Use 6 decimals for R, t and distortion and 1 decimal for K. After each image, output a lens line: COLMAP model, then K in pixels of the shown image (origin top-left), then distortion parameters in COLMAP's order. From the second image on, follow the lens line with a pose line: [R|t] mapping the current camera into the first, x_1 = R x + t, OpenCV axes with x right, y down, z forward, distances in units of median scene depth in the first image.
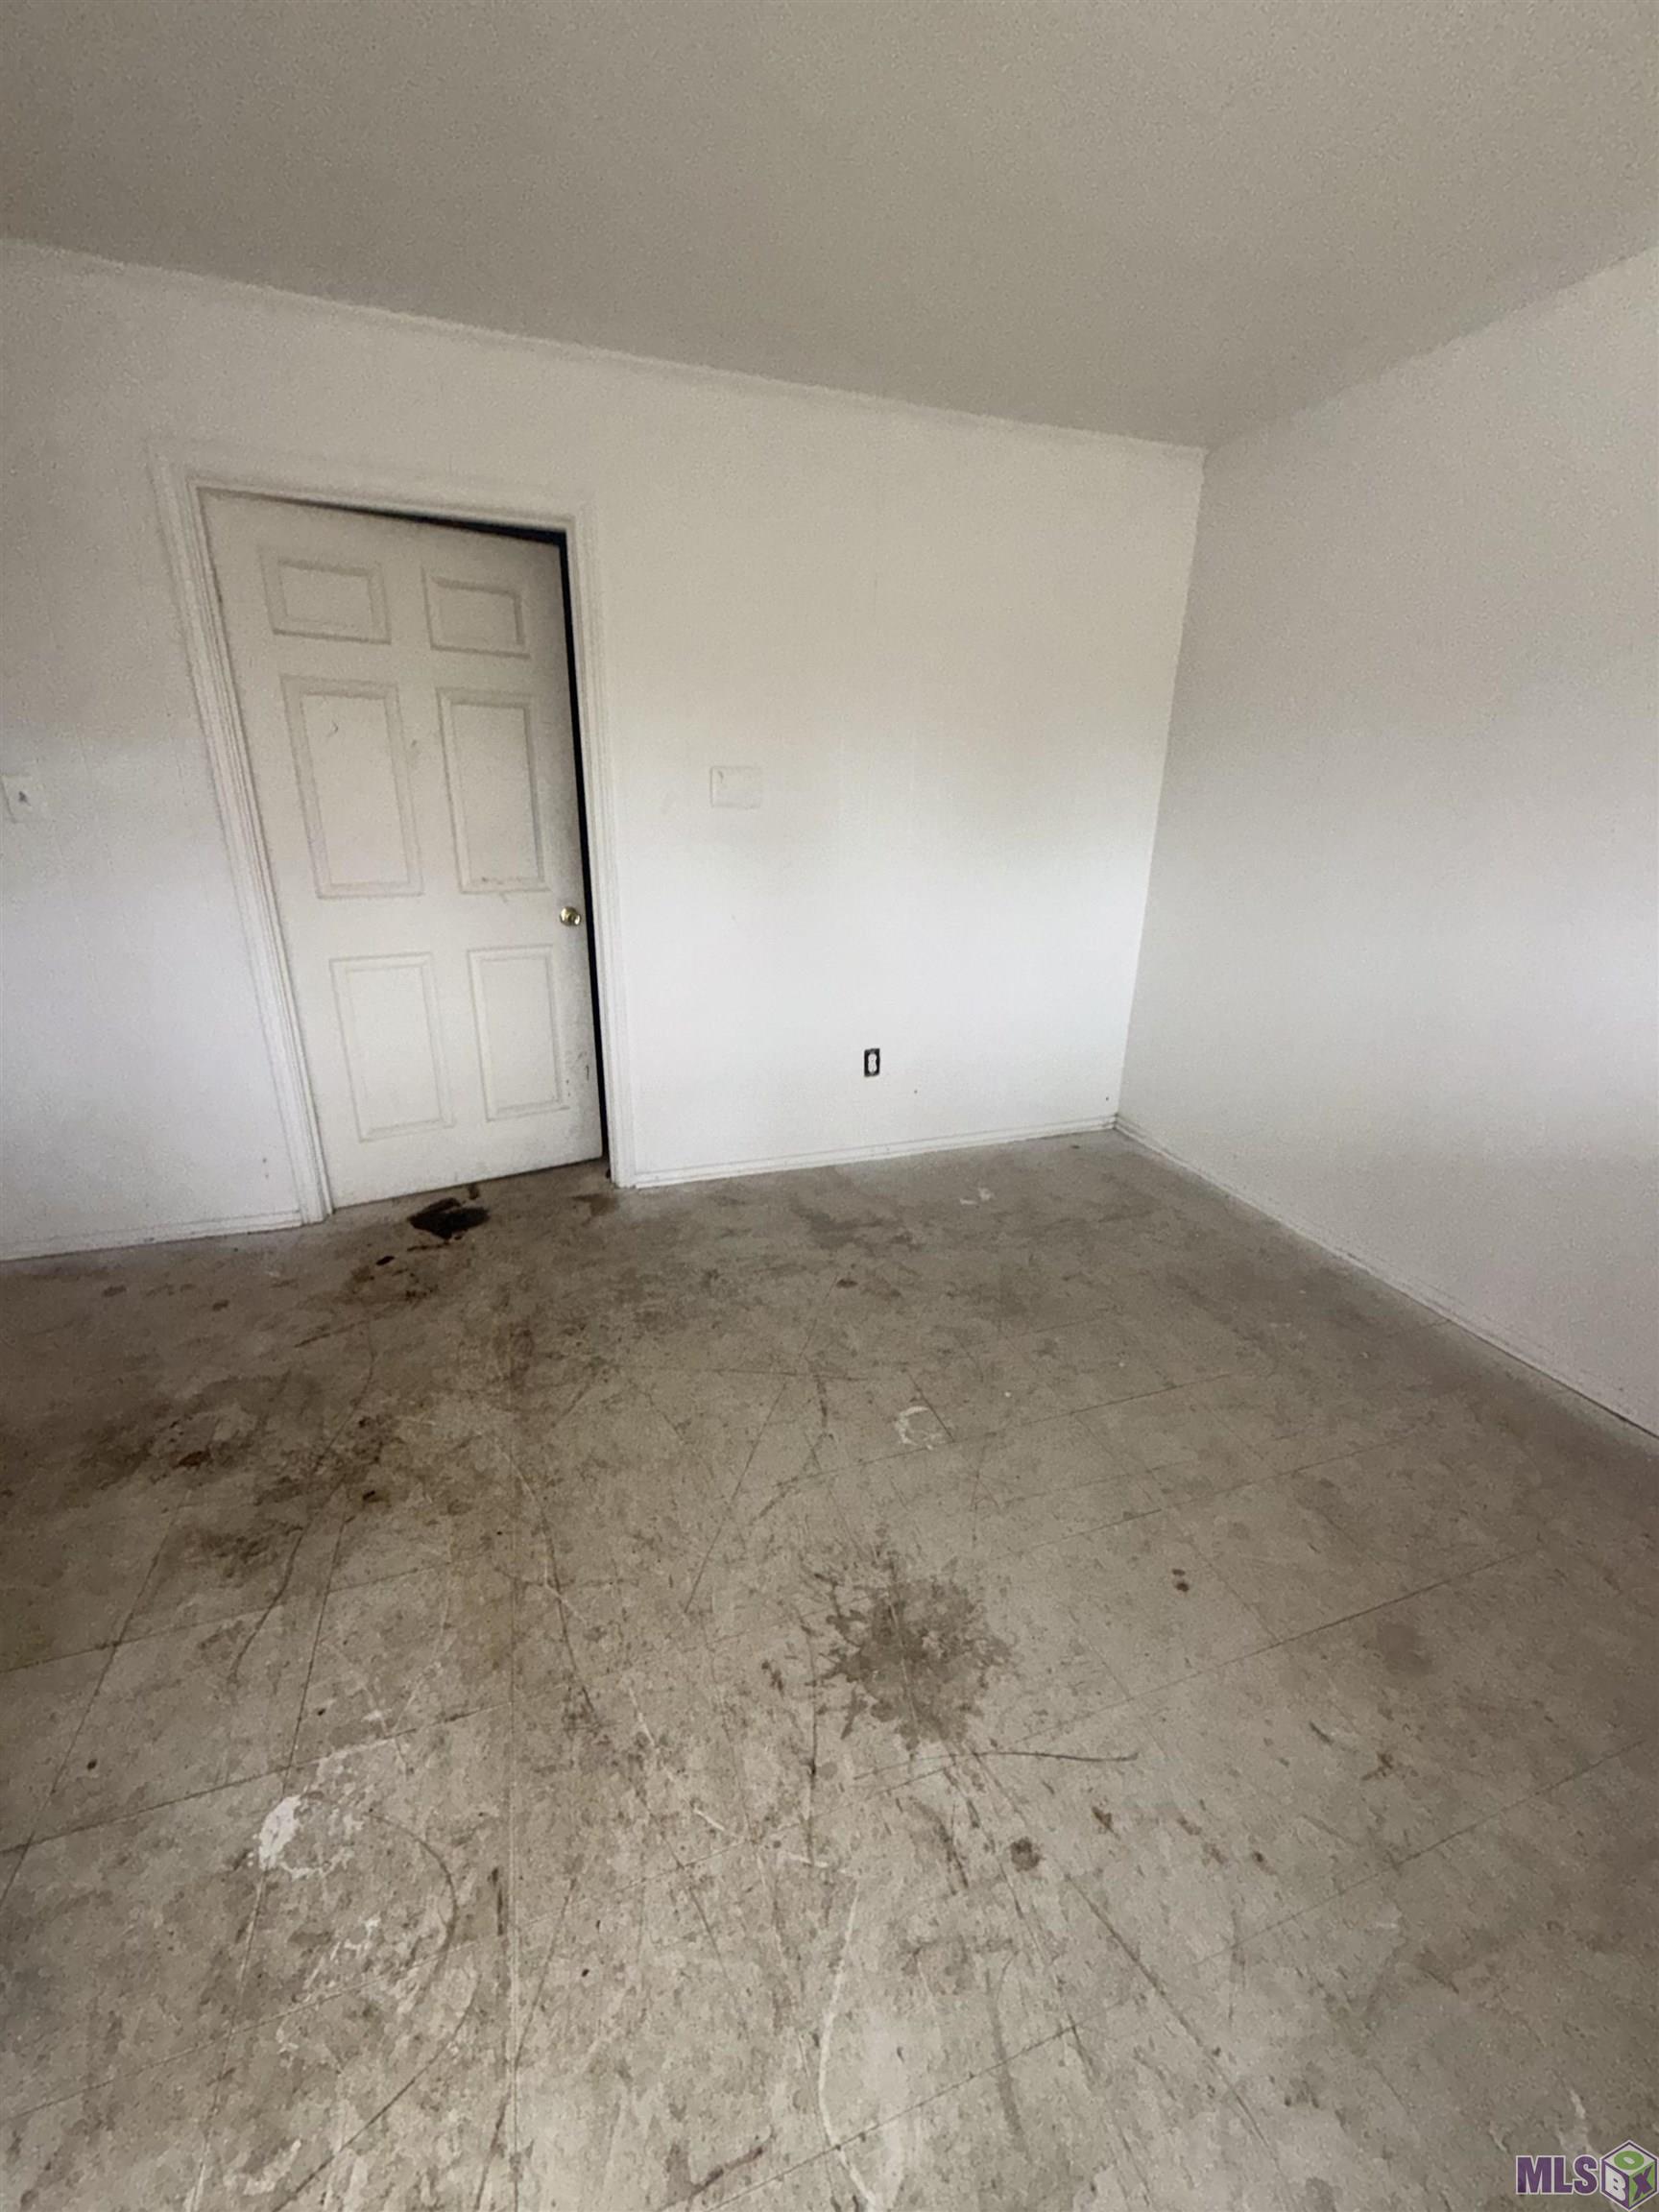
lens RADIAL K [[884.0, 0, 830.9], [0, 884.0, 1109.6], [0, 0, 1]] dist [-0.000019, 0.000315]
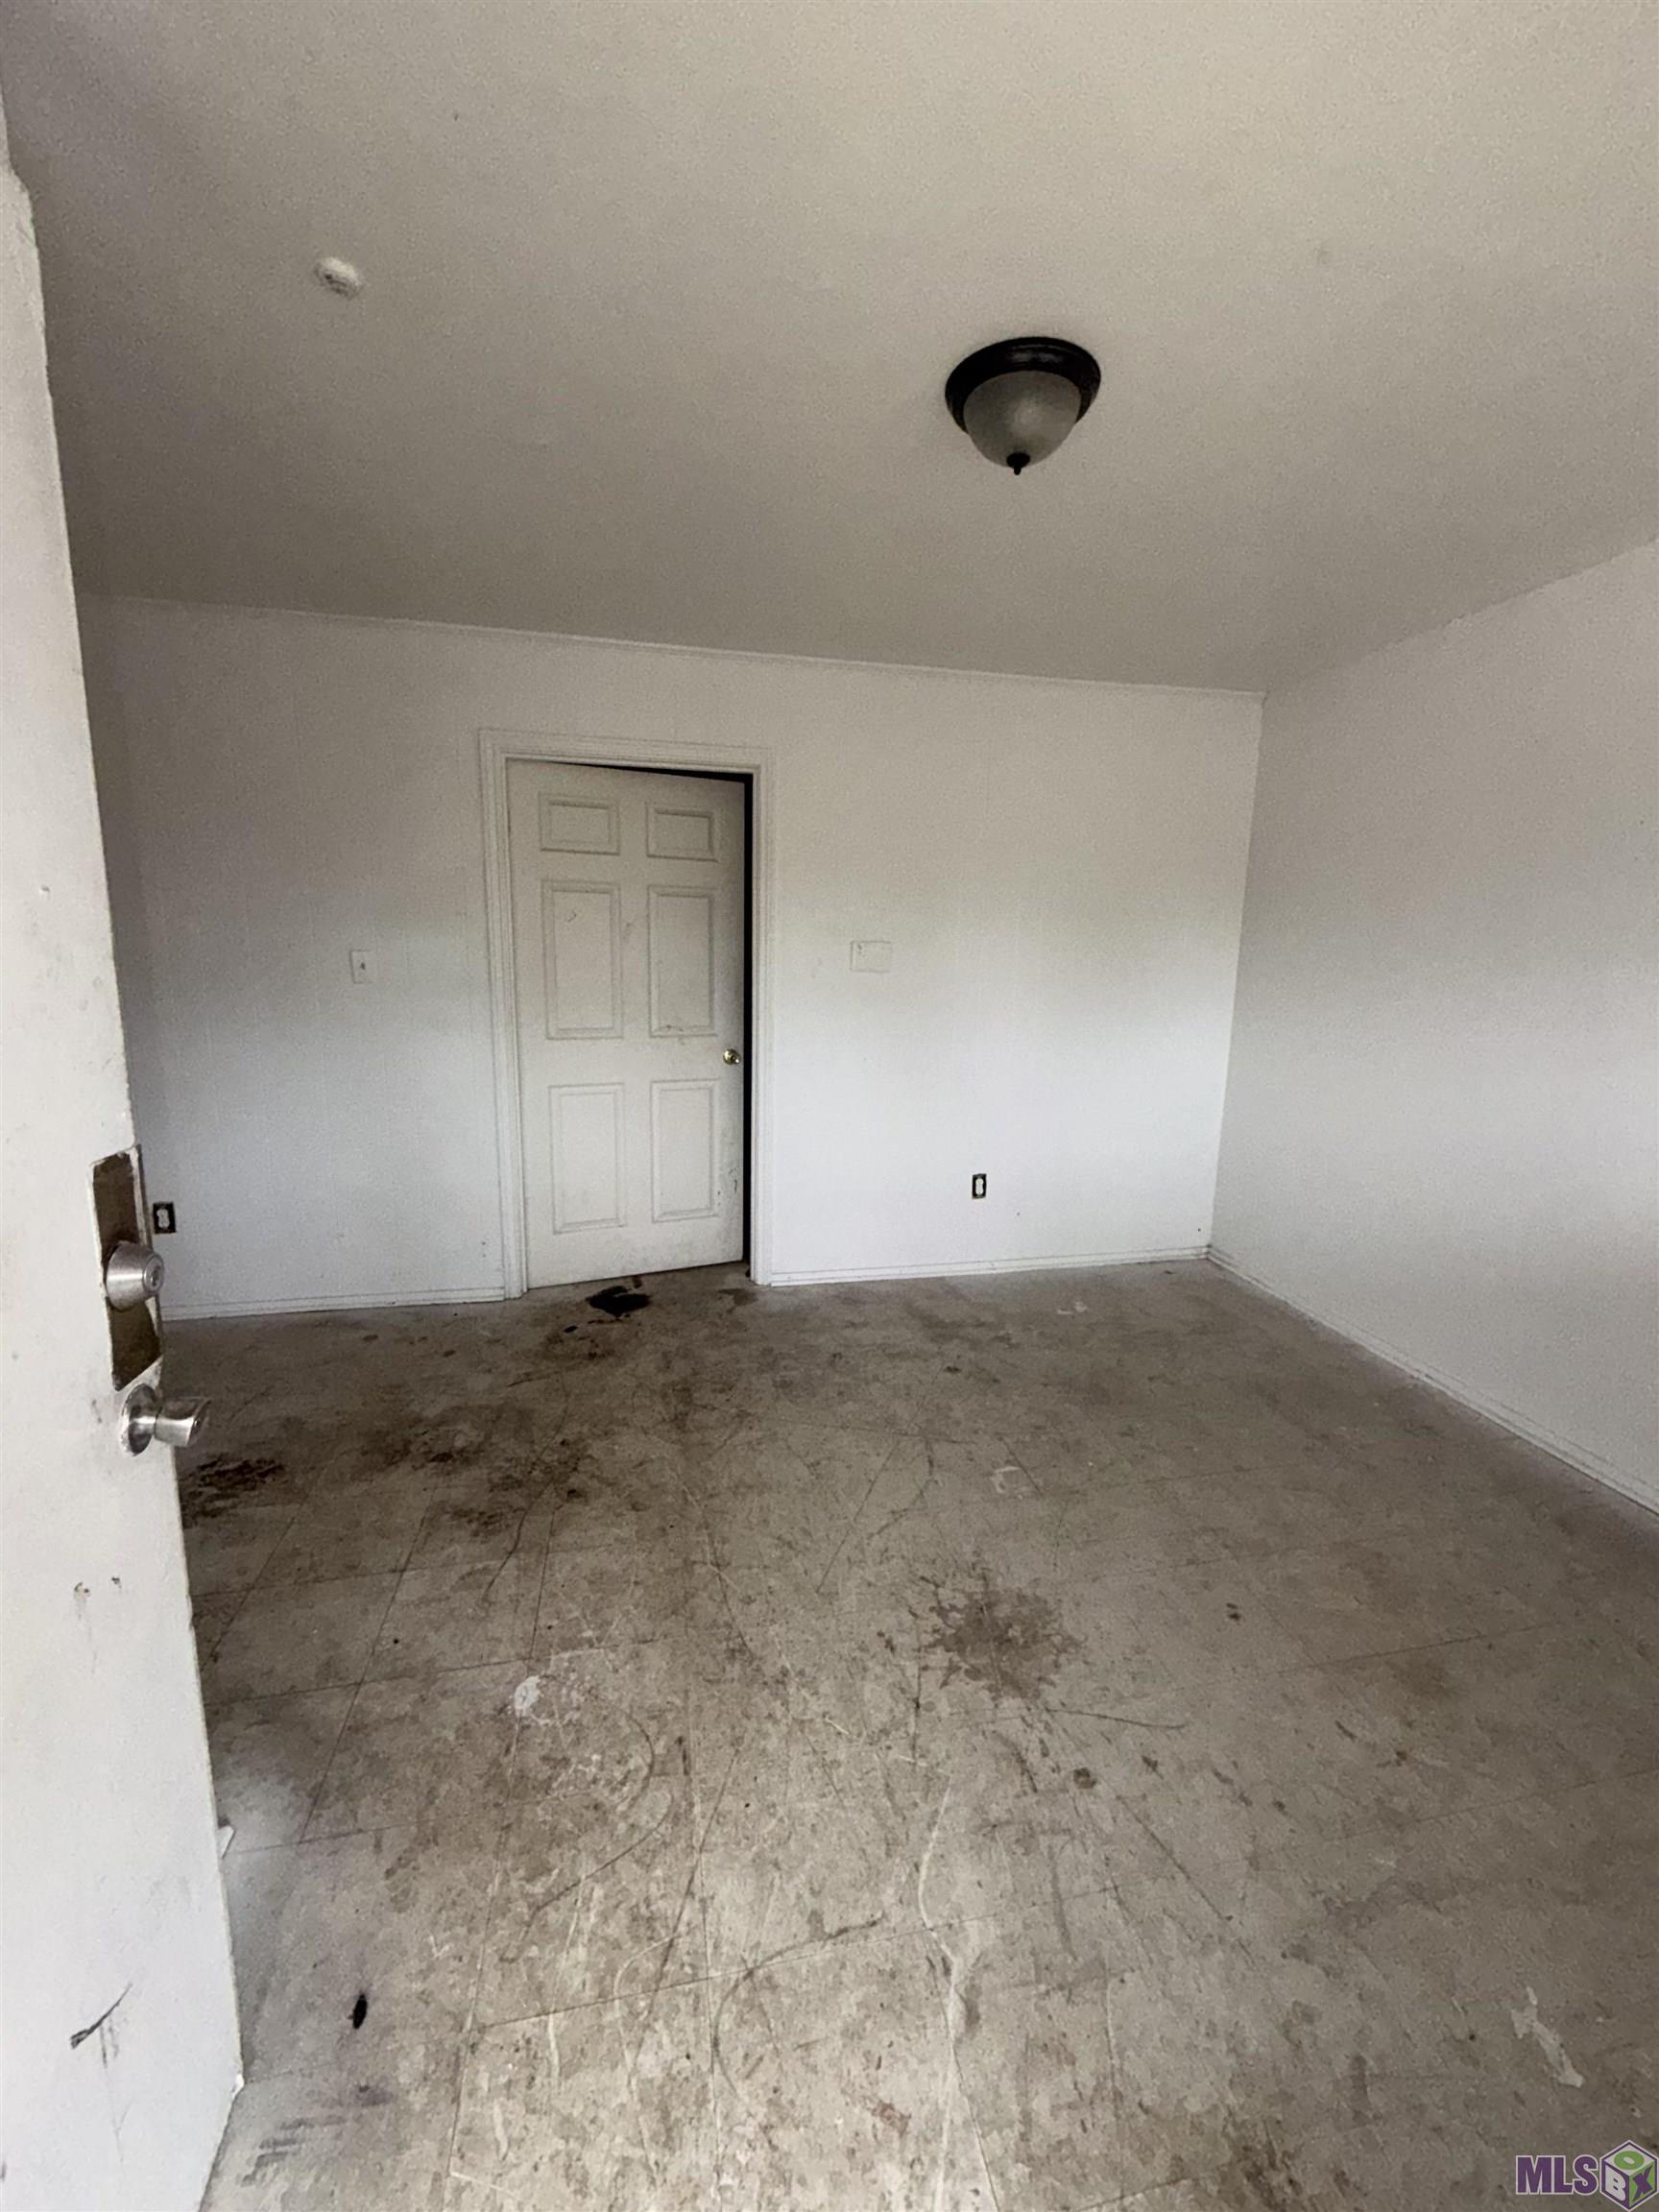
lens RADIAL K [[884.0, 0, 828.9], [0, 884.0, 1108.4], [0, 0, 1]] dist [-0.000019, 0.000315]
pose [[0.991281, 0.023446, -0.129662, -0.000911], [-0.044642, 0.985604, -0.163073, 0.082463], [0.123972, 0.167439, 0.978057, -0.306618]]
